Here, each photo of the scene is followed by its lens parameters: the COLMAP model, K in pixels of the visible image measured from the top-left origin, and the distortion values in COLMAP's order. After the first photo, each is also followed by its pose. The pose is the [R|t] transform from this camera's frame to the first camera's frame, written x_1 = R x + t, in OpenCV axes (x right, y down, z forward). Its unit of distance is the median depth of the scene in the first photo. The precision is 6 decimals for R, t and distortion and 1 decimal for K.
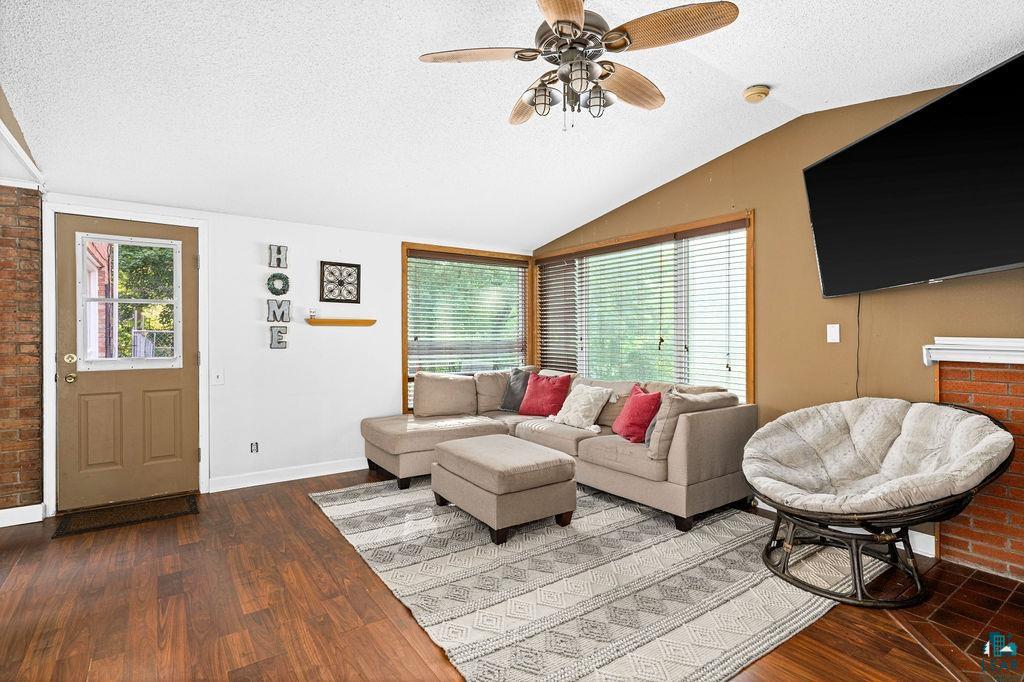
lens RADIAL K [[492.2, 0, 505.8], [0, 492.2, 337.0], [0, 0, 1]] dist [0.000714, -0.000983]
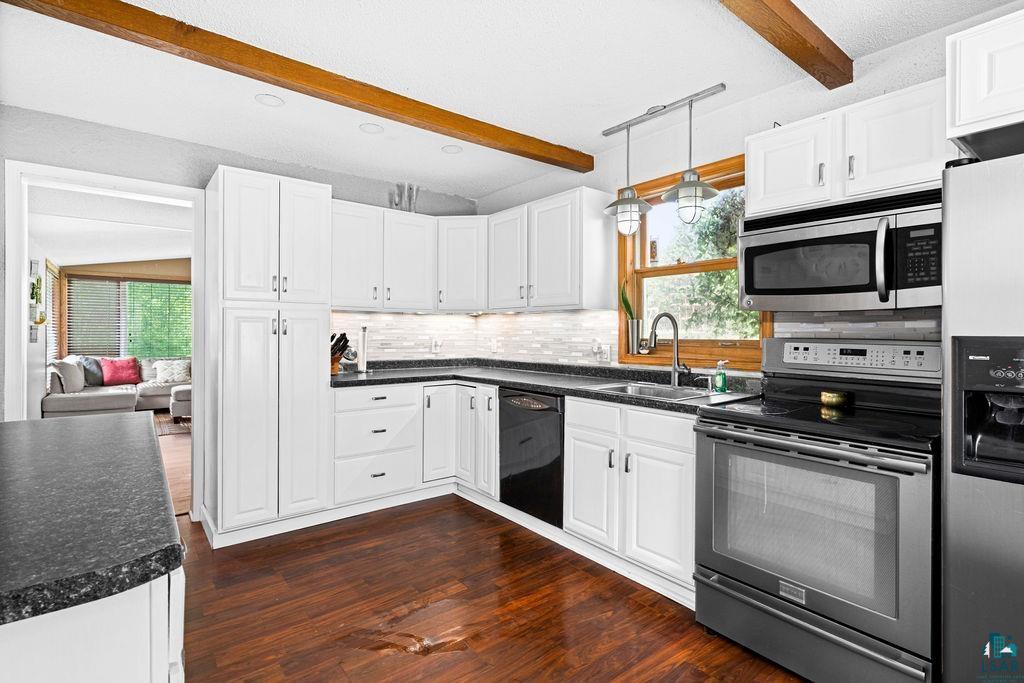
lens RADIAL K [[492.2, 0, 513.8], [0, 492.2, 333.7], [0, 0, 1]] dist [0.000714, -0.000983]
pose [[-0.053988, -0.005858, 0.998524, -2.680405], [0.002195, 0.999980, 0.005986, -0.010215], [-0.998539, 0.002515, -0.053974, -0.274748]]
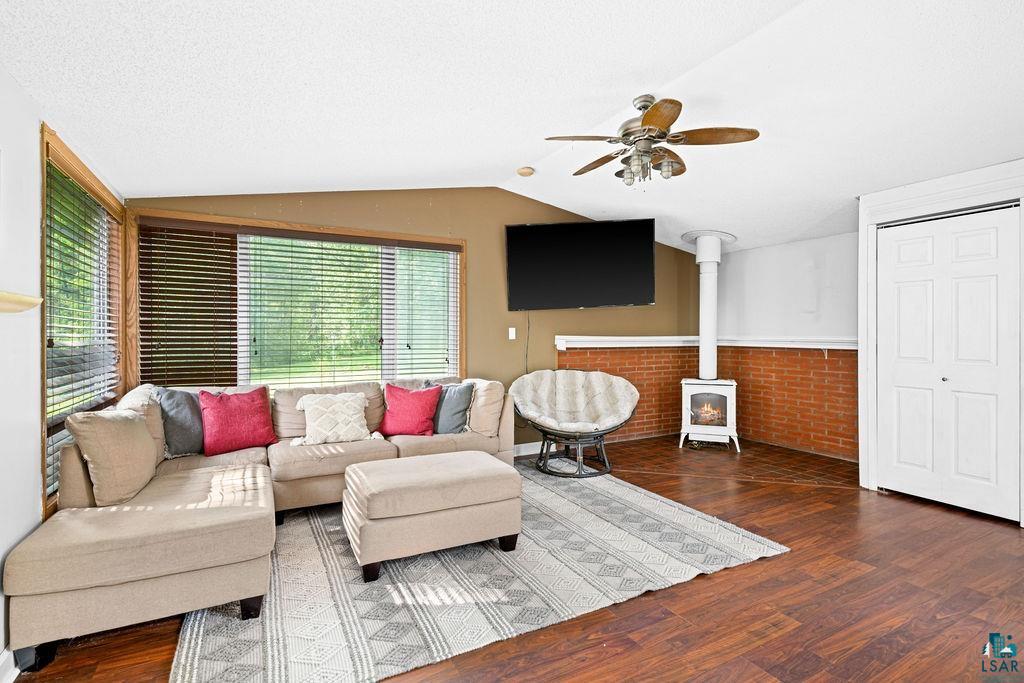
lens RADIAL K [[492.2, 0, 507.6], [0, 492.2, 341.2], [0, 0, 1]] dist [0.000714, -0.000983]
pose [[0.120744, -0.016536, 0.992546, -1.005405], [0.006144, 0.999855, 0.015911, -0.008810], [-0.992665, 0.004177, 0.120828, 0.913161]]
